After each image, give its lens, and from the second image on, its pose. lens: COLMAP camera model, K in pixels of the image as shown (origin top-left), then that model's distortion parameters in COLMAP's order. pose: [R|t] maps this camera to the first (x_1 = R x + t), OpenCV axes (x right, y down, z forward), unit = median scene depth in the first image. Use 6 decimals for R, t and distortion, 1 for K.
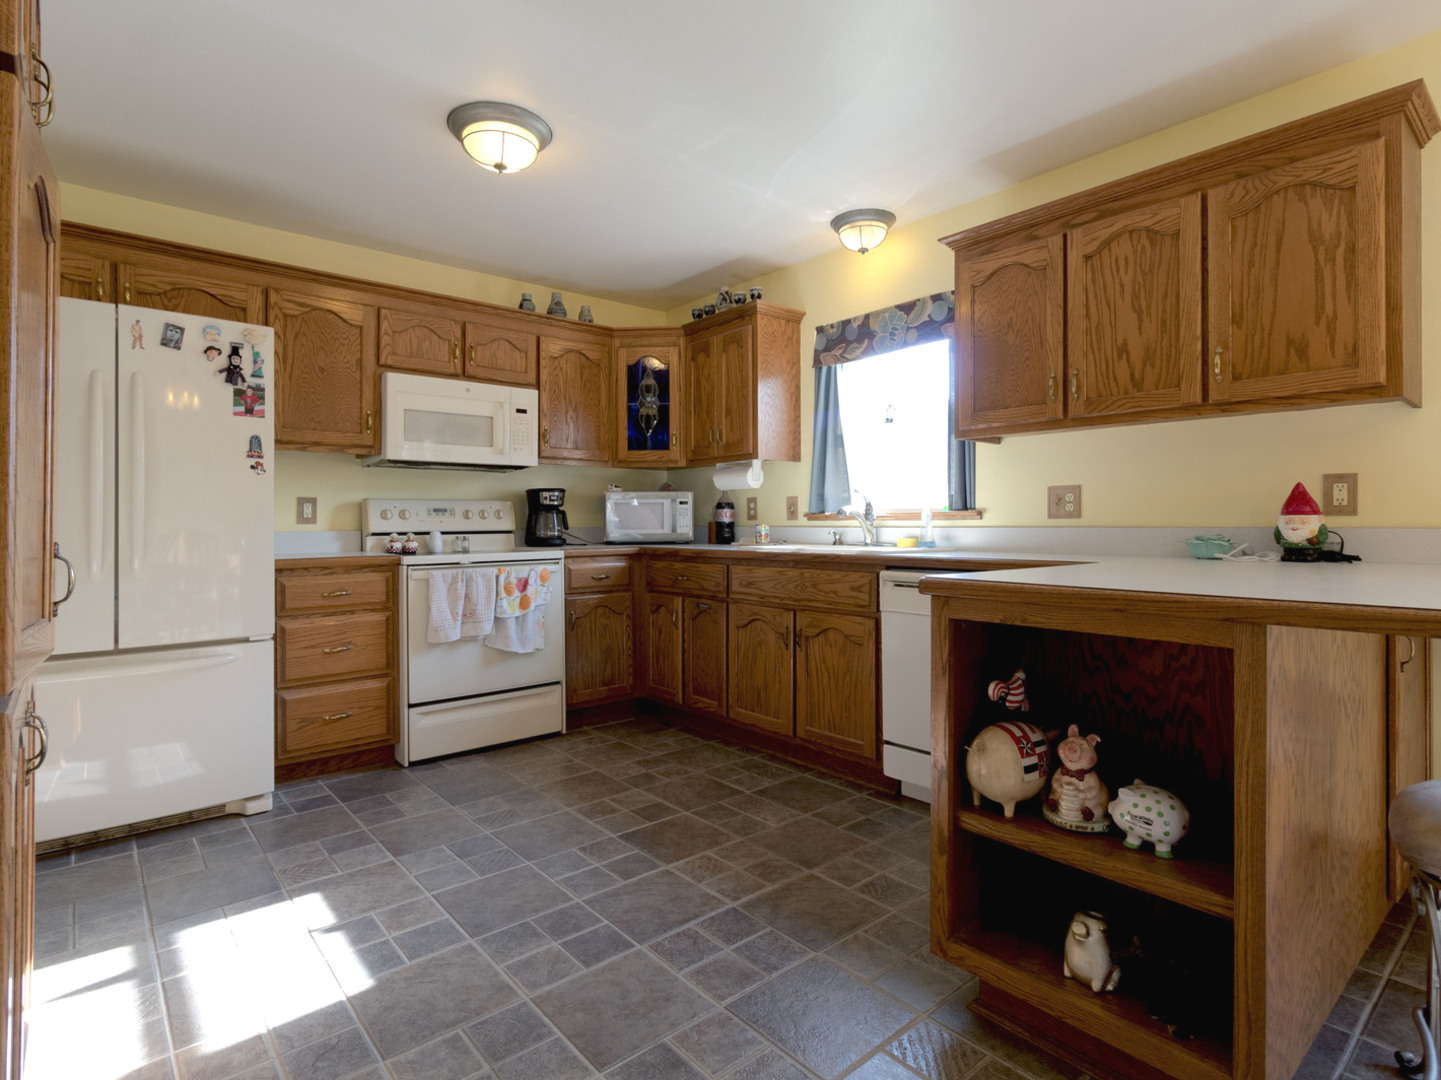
lens RADIAL K [[757.9, 0, 720.0], [0, 757.9, 532.1], [0, 0, 1]] dist [0.005081, 0.003085]
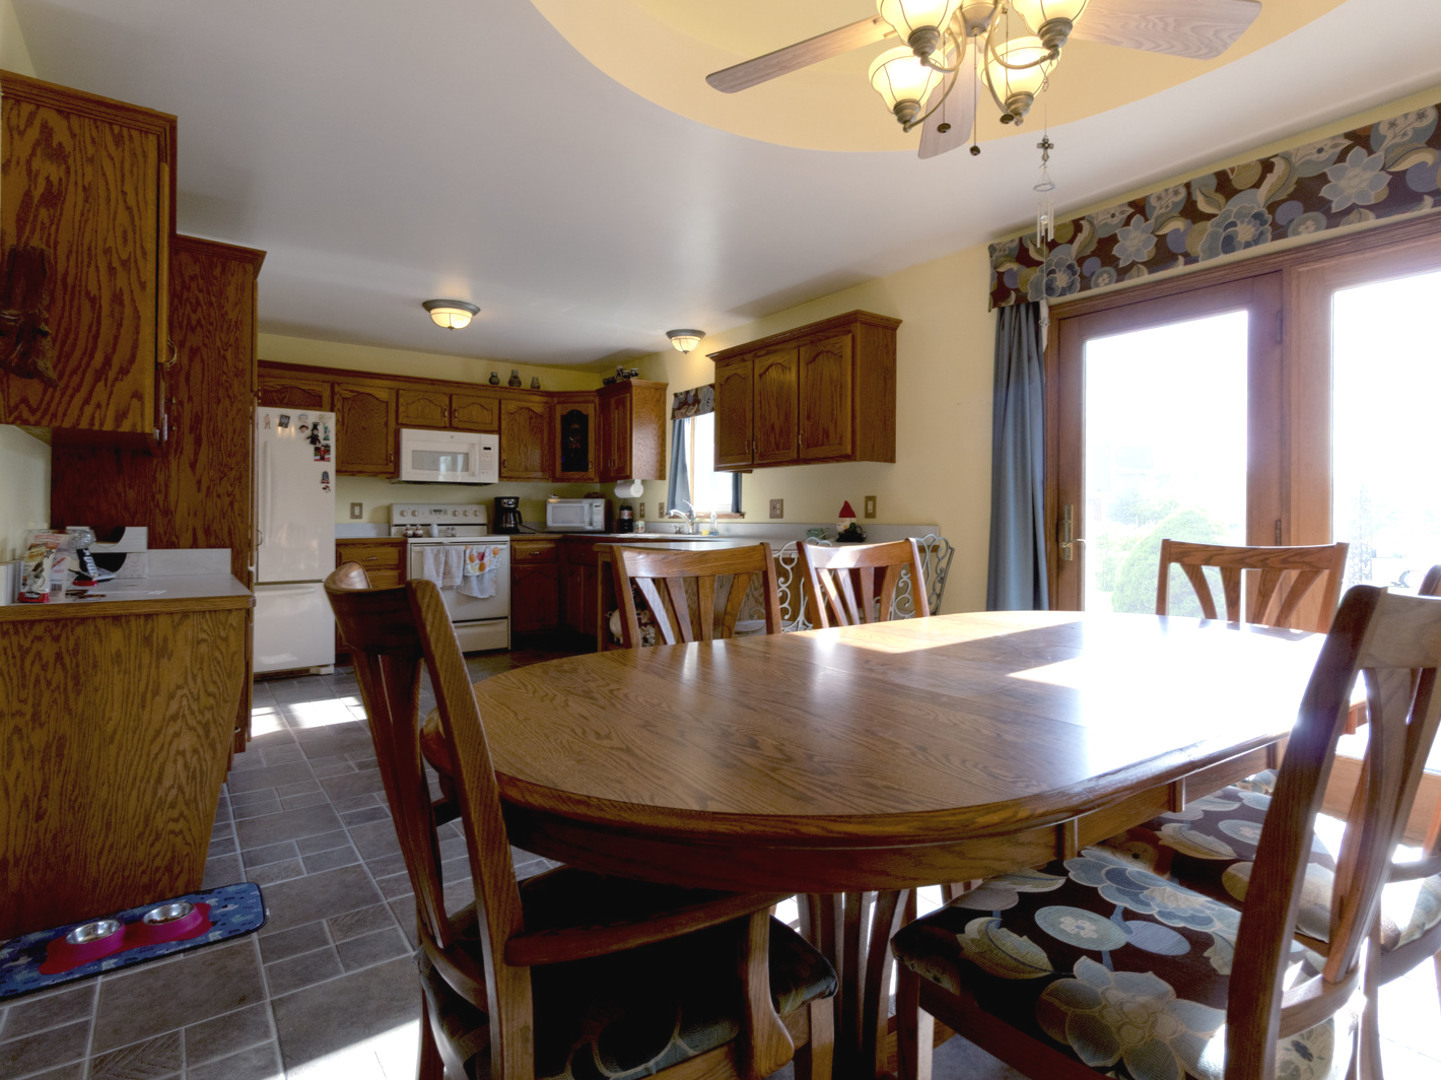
lens RADIAL K [[757.9, 0, 721.1], [0, 757.9, 533.6], [0, 0, 1]] dist [0.005081, 0.003085]
pose [[0.996731, 0.007410, -0.080449, 0.400201], [-0.006795, 0.999946, 0.007924, 0.003293], [0.080503, -0.007352, 0.996727, -0.615204]]
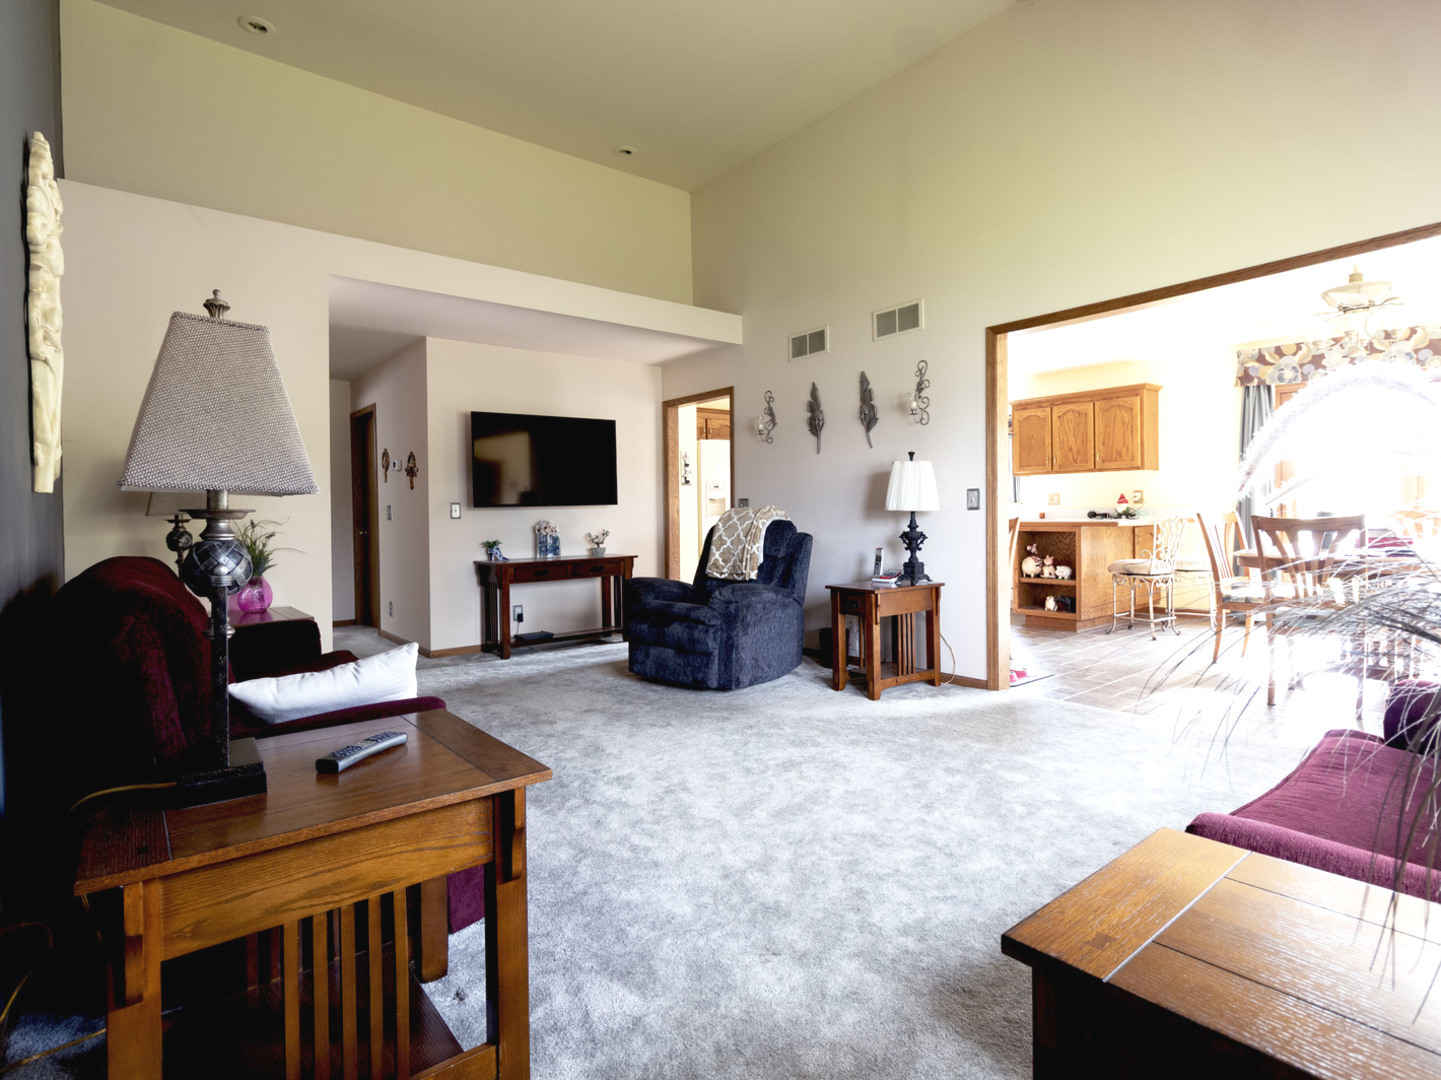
lens RADIAL K [[757.9, 0, 725.6], [0, 757.9, 531.1], [0, 0, 1]] dist [0.005081, 0.003085]
pose [[0.999580, -0.012952, -0.025907, -0.548892], [0.013360, 0.999788, 0.015673, 0.013808], [0.025699, -0.016013, 0.999541, -1.473882]]
